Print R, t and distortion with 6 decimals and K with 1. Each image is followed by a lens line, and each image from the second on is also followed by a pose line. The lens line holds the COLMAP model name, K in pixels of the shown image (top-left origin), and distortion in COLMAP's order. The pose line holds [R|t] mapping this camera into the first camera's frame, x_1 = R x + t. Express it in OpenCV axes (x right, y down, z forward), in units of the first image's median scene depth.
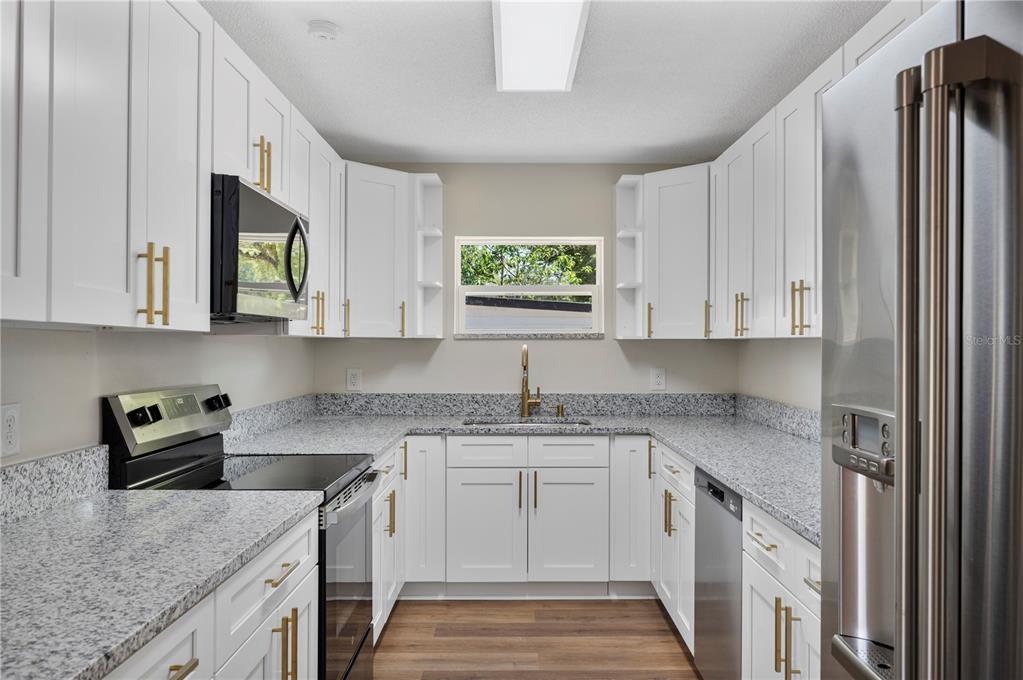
lens RADIAL K [[771.5, 0, 512.4], [0, 771.5, 339.2], [0, 0, 1]] dist [-0.003047, -0.000640]
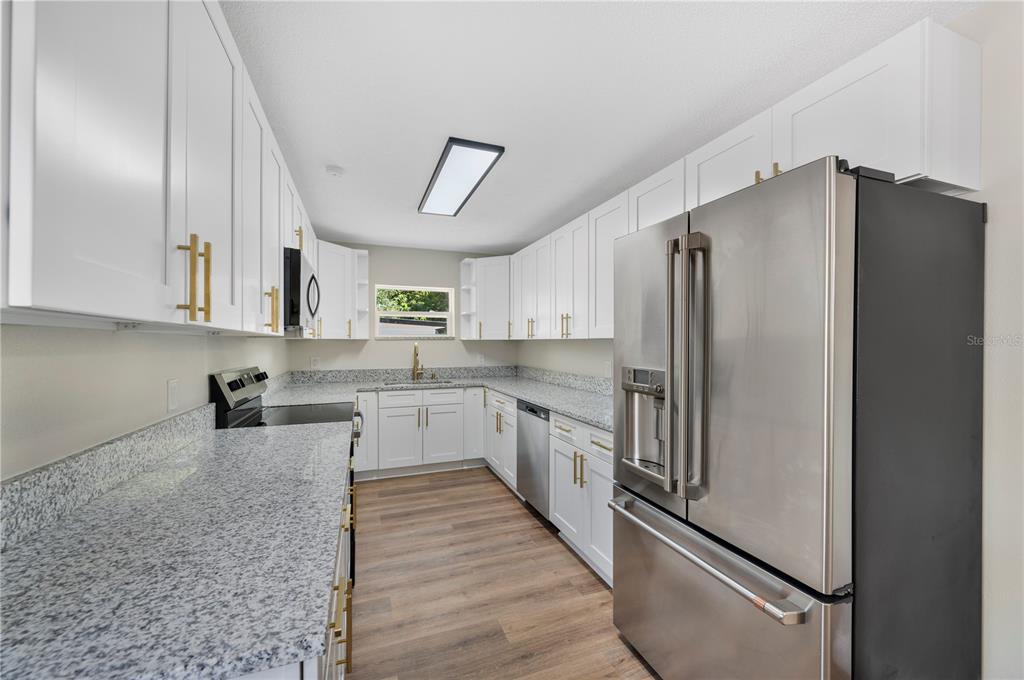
lens RADIAL K [[404.5, 0, 511.2], [0, 404.5, 342.5], [0, 0, 1]] dist [0.002096, -0.000174]
pose [[0.937079, -0.002920, 0.349106, -0.128330], [0.000367, 0.999973, 0.007379, -0.000946], [-0.349118, -0.006786, 0.937054, -0.033428]]
